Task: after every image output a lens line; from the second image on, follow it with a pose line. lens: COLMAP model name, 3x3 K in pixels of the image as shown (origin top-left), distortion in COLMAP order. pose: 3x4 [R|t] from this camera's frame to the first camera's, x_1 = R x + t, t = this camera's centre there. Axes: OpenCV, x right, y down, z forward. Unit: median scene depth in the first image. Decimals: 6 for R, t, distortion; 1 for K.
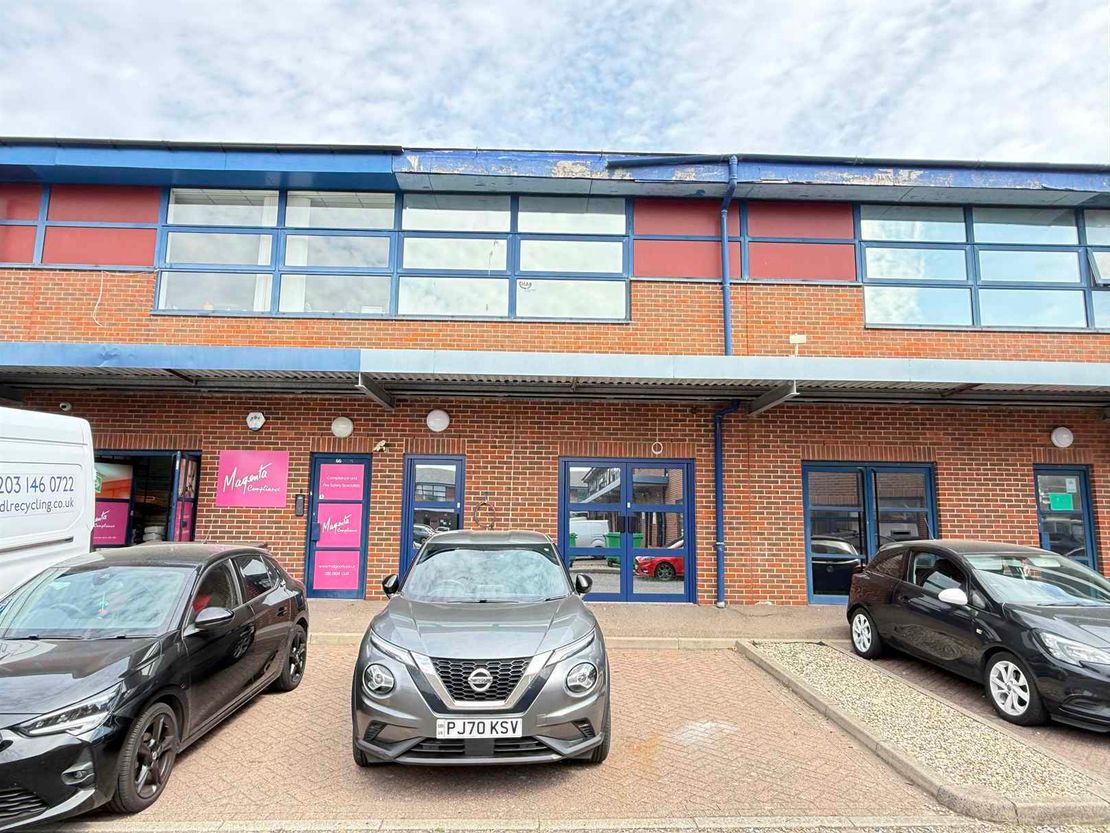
lens RADIAL K [[703.9, 0, 555.0], [0, 703.9, 416.5], [0, 0, 1]] dist [-0.003873, 0.002050]
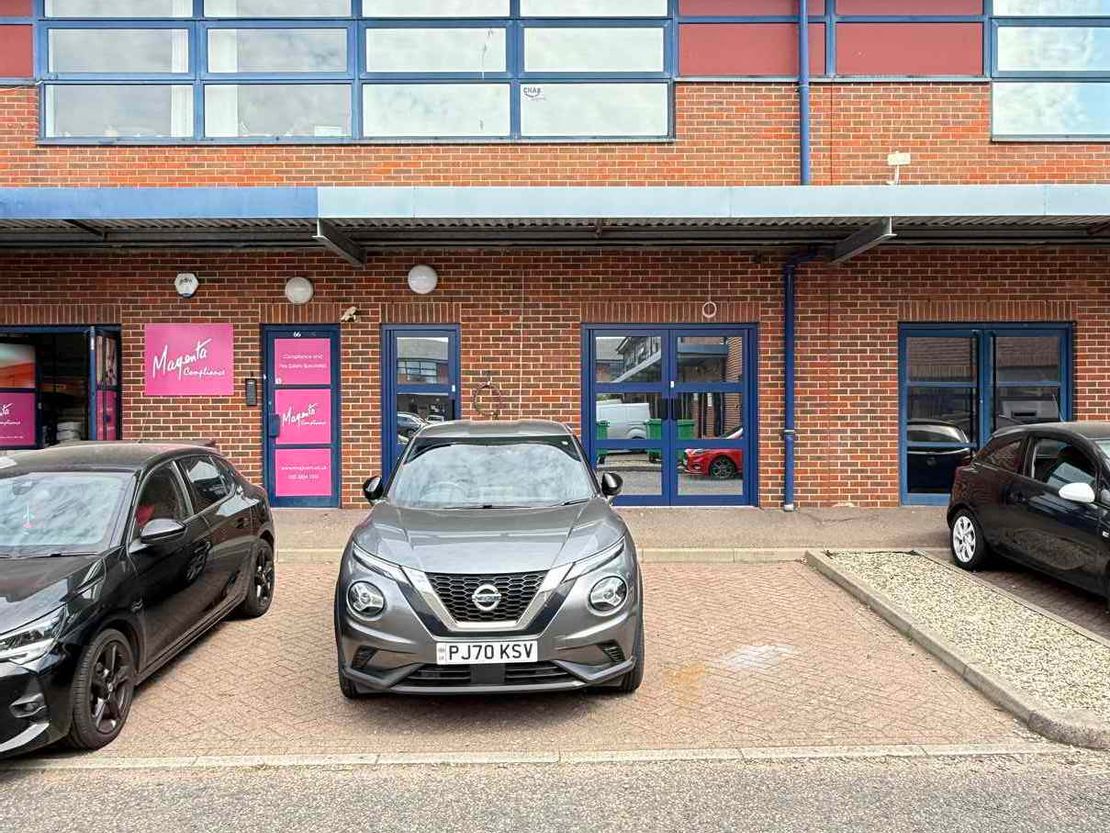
lens RADIAL K [[712.4, 0, 527.3], [0, 712.4, 418.7], [0, 0, 1]] dist [-0.000038, 0.000326]
pose [[0.999492, -0.017885, -0.026377, -0.033838], [0.021582, 0.988858, 0.147288, 0.043146], [0.023449, -0.147782, 0.988742, 0.209396]]
